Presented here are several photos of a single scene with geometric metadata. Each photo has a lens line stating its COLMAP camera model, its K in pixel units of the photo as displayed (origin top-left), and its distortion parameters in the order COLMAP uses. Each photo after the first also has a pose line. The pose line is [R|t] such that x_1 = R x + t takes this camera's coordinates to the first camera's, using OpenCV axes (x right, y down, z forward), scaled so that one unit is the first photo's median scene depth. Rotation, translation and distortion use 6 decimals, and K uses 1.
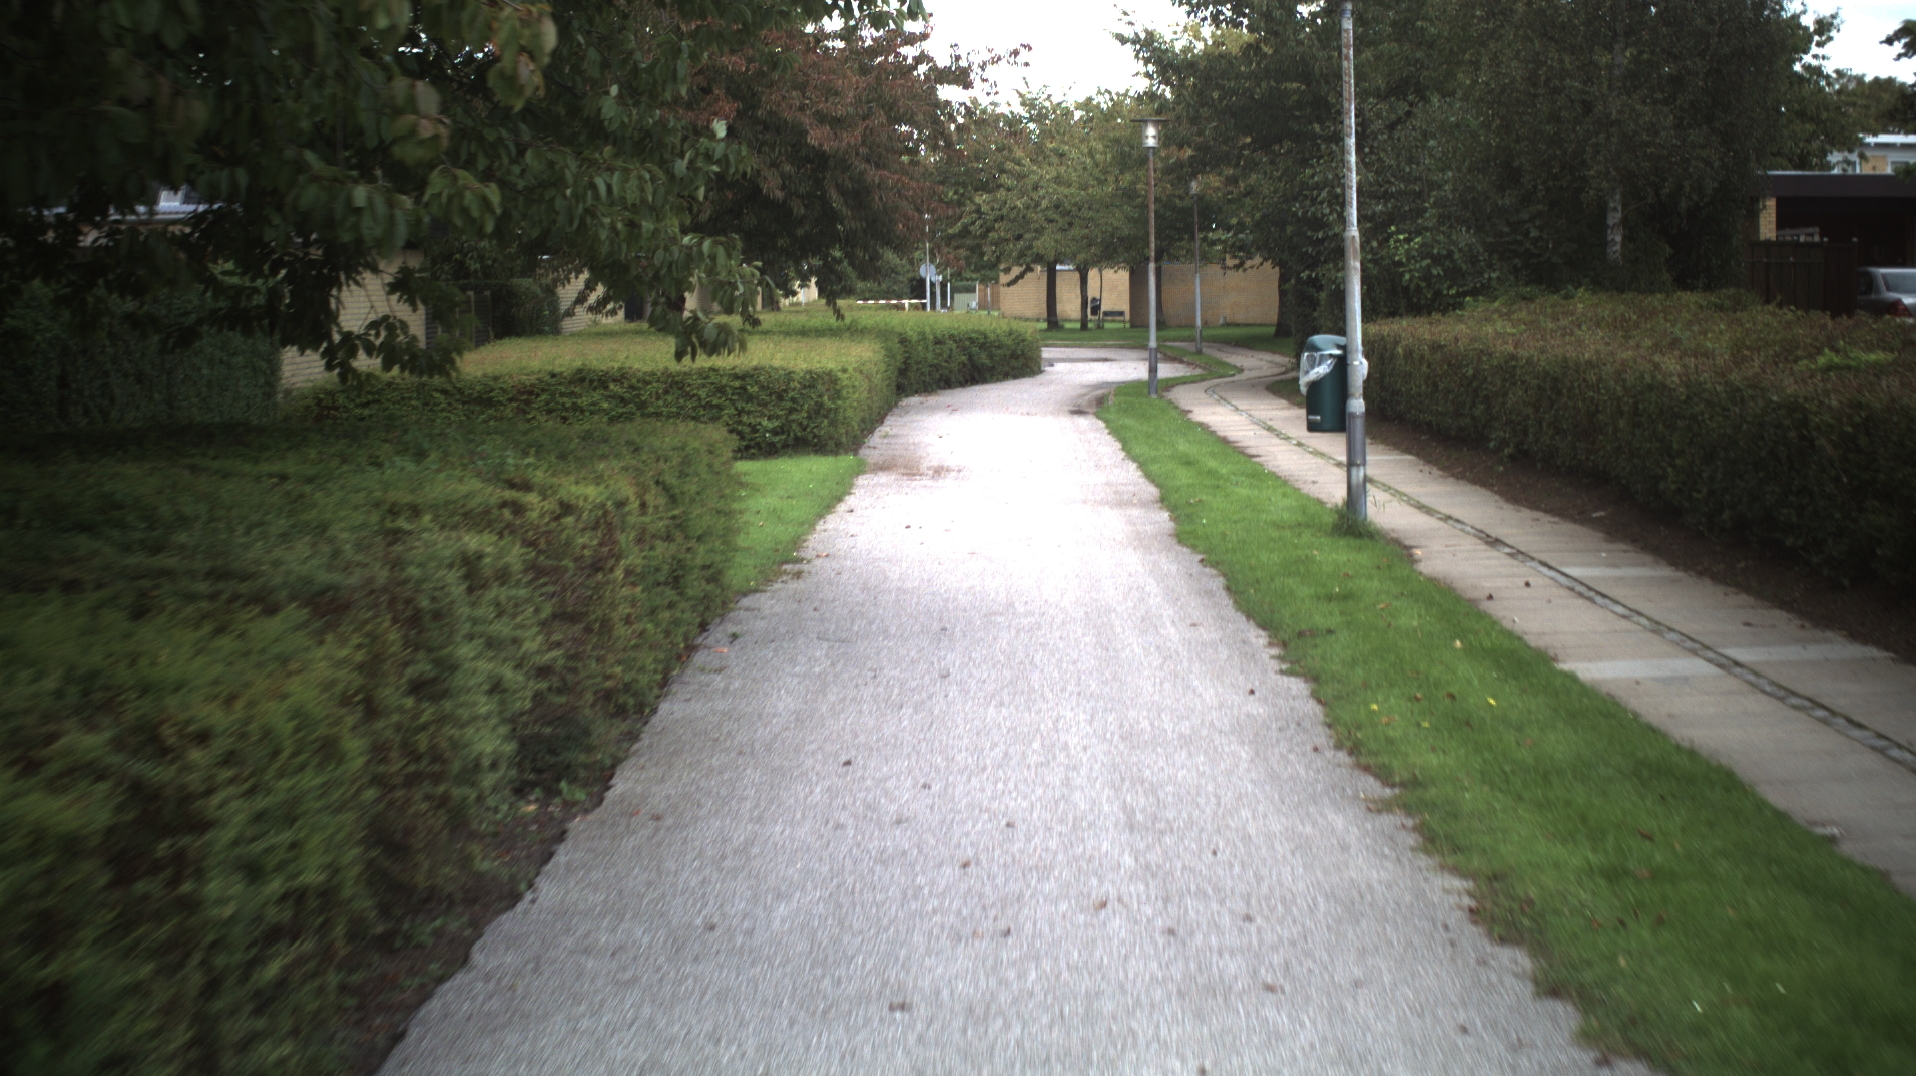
lens RADIAL K [[3336.6, 0, 959.2], [0, 3336.6, 531.5], [0, 0, 1]] dist [-0.262206, 0.000000]
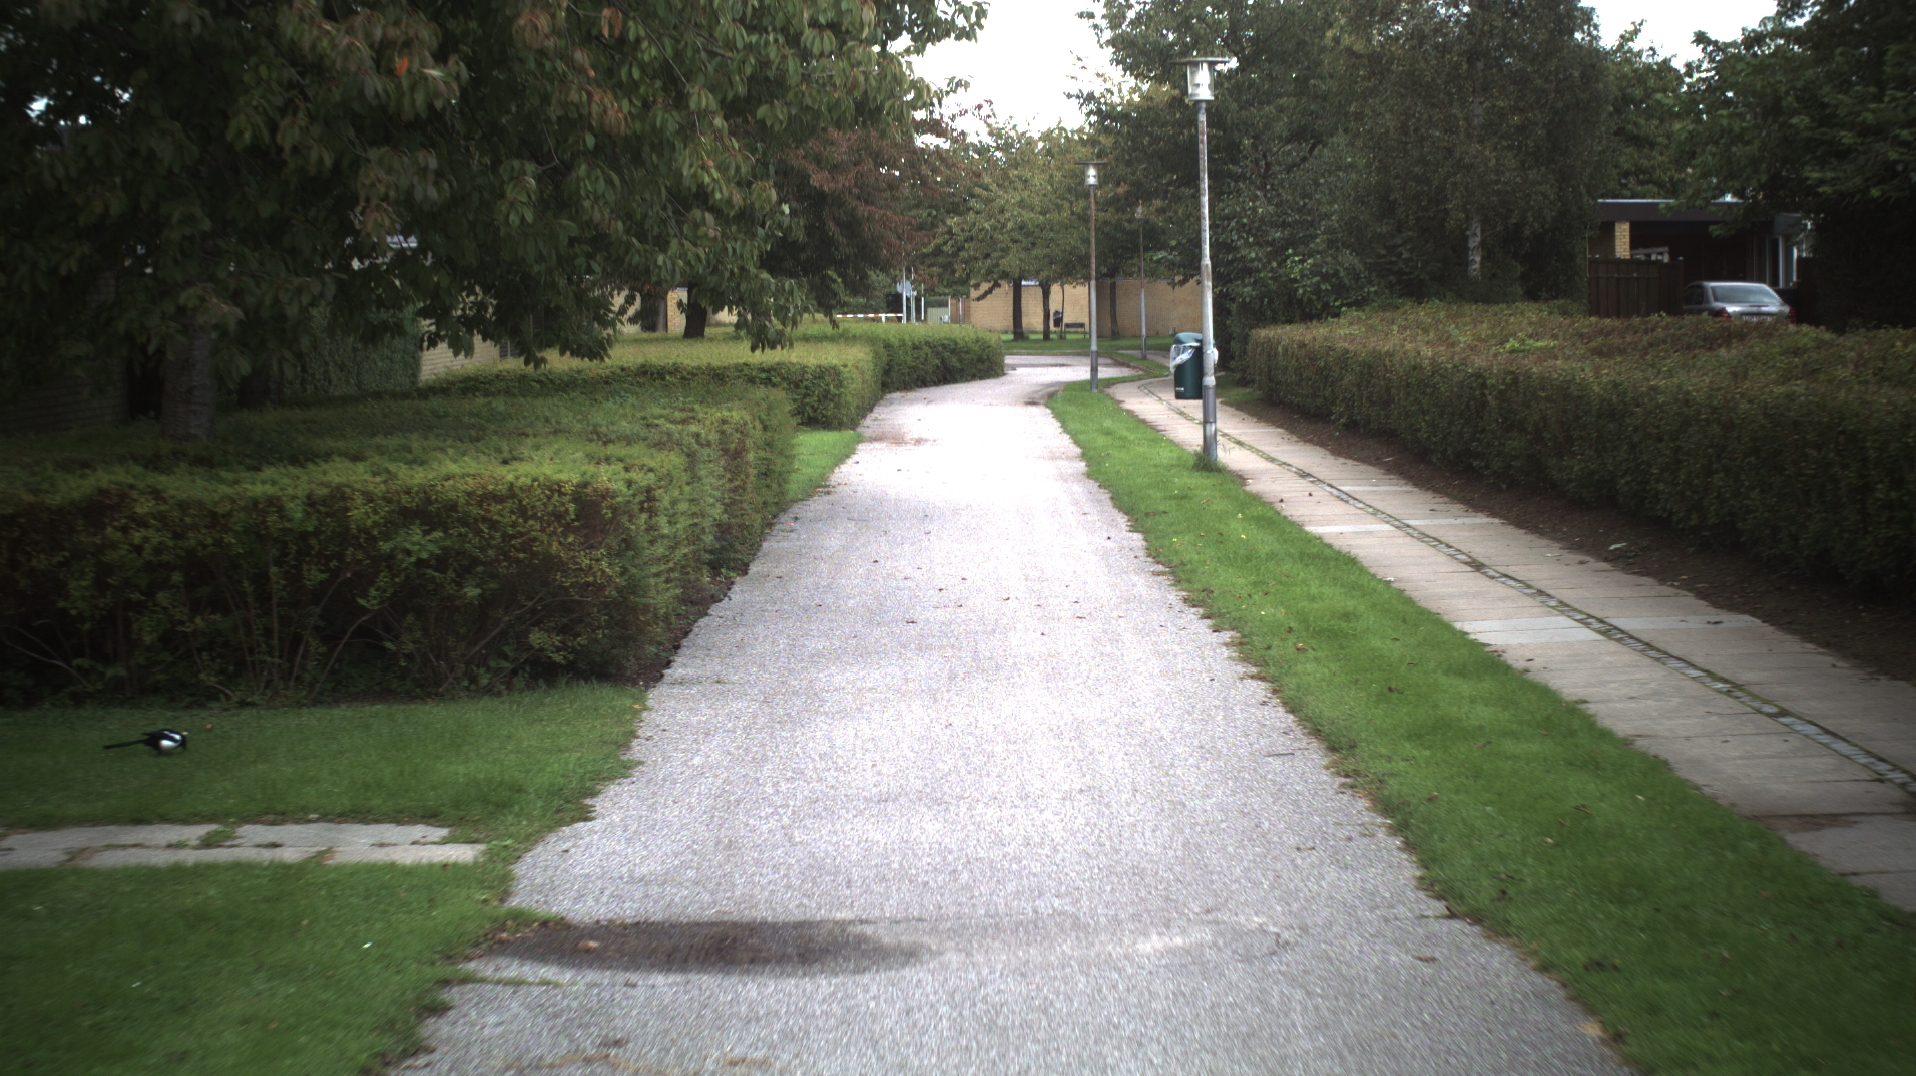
lens RADIAL K [[3336.6, 0, 951.6], [0, 3336.6, 529.3], [0, 0, 1]] dist [-0.262206, 0.000000]
pose [[0.999978, -0.003468, 0.005668, -0.000294], [0.003497, 0.999981, -0.005092, 0.007874], [-0.005651, 0.005112, 0.999971, -0.105503]]
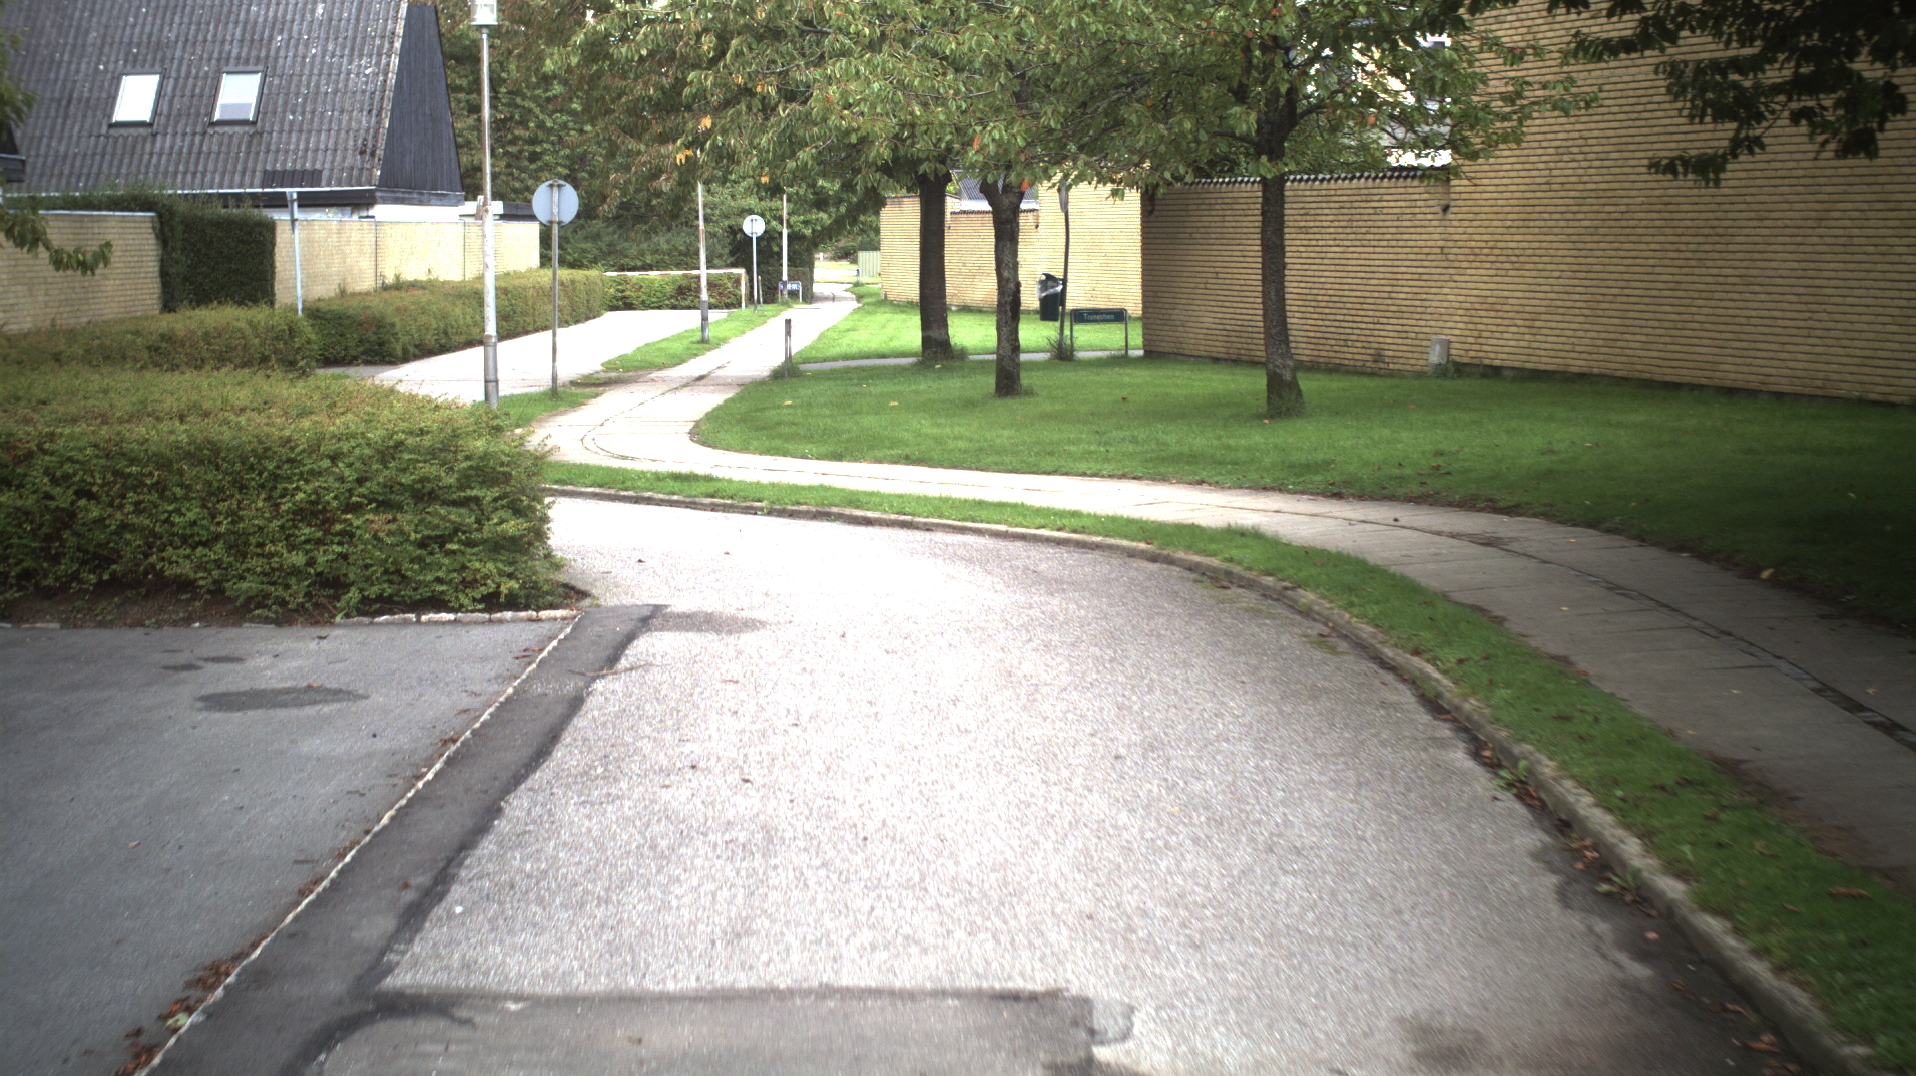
lens RADIAL K [[3336.6, 0, 966.0], [0, 3336.6, 552.7], [0, 0, 1]] dist [-0.262206, 0.000000]
pose [[0.999946, -0.001653, 0.010238, 0.032205], [0.001442, 0.999787, 0.020593, -0.055026], [-0.010269, -0.020577, 0.999736, 0.735202]]
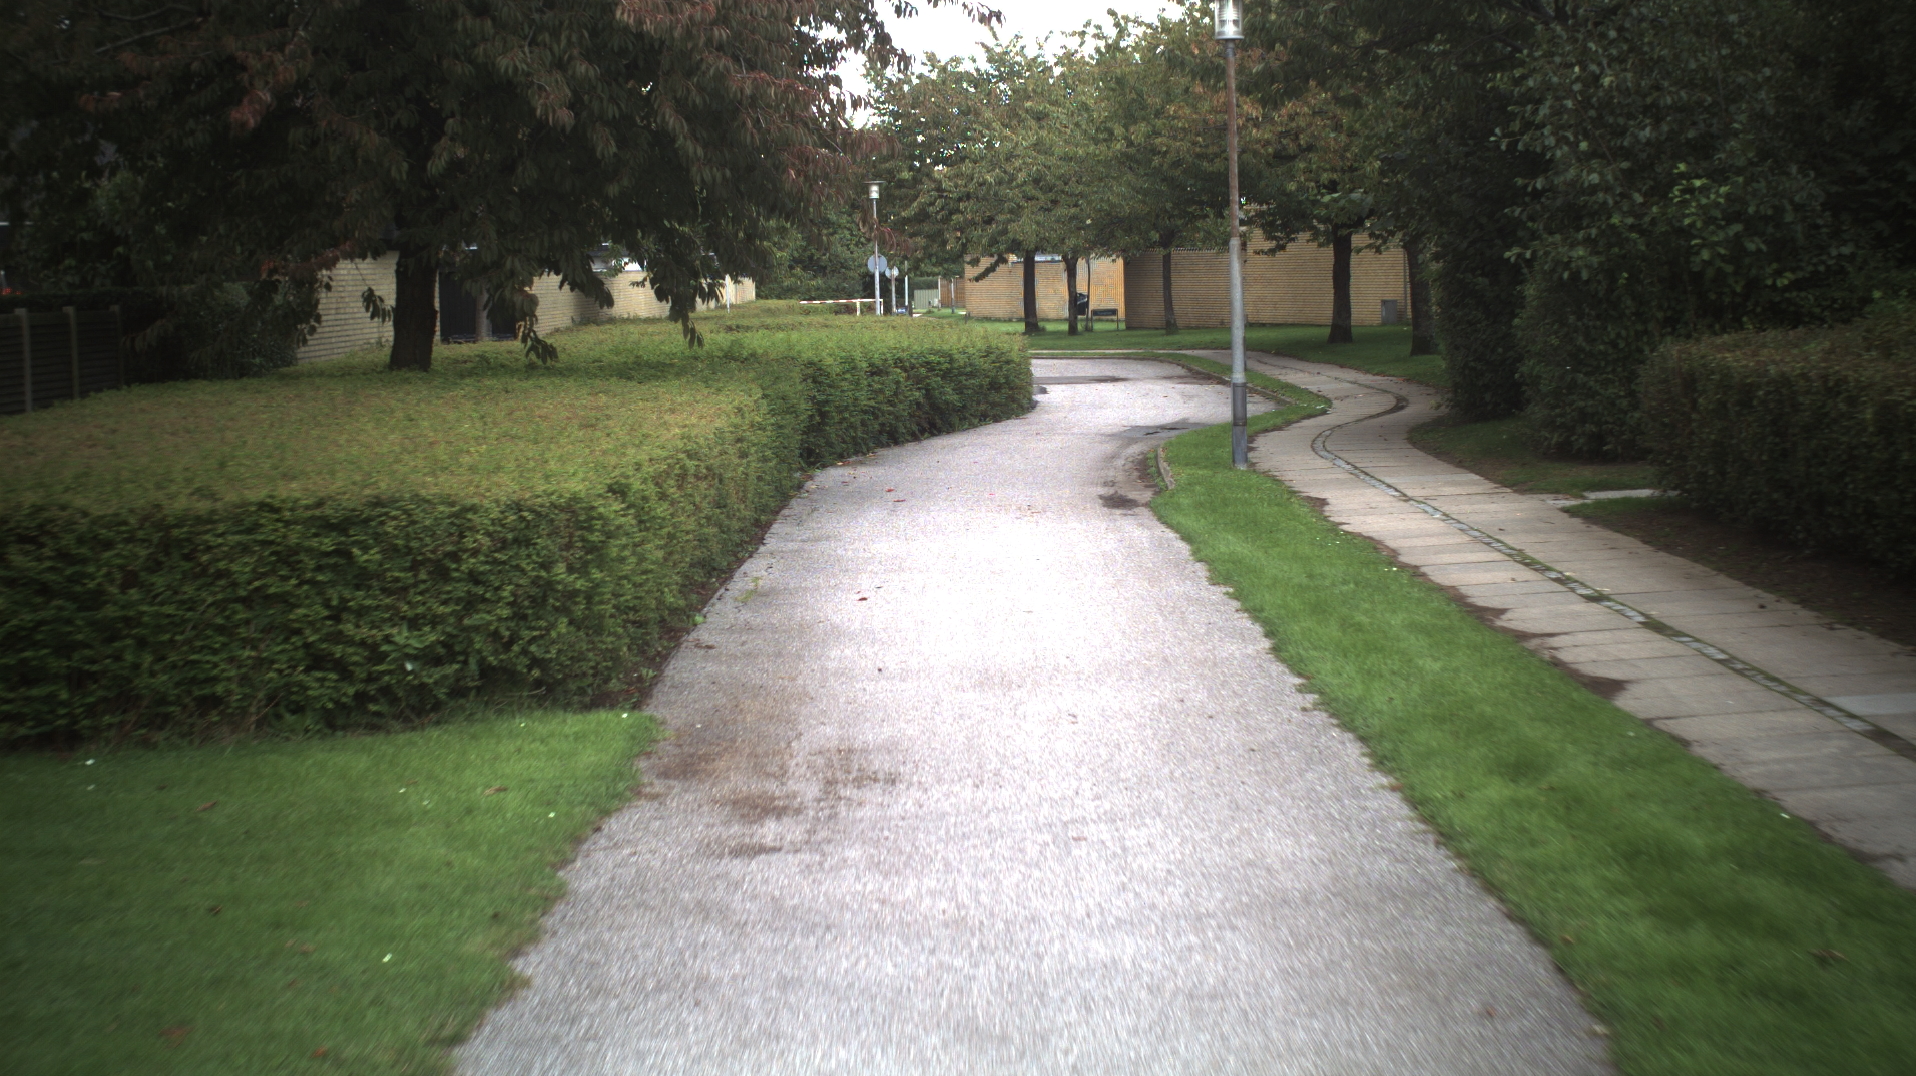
lens RADIAL K [[3336.6, 0, 950.1], [0, 3336.6, 528.0], [0, 0, 1]] dist [-0.262206, 0.000000]
pose [[0.999843, -0.016160, 0.007268, 0.001474], [0.016157, 0.999869, 0.000383, -0.015601], [-0.007274, -0.000265, 0.999974, 0.210915]]
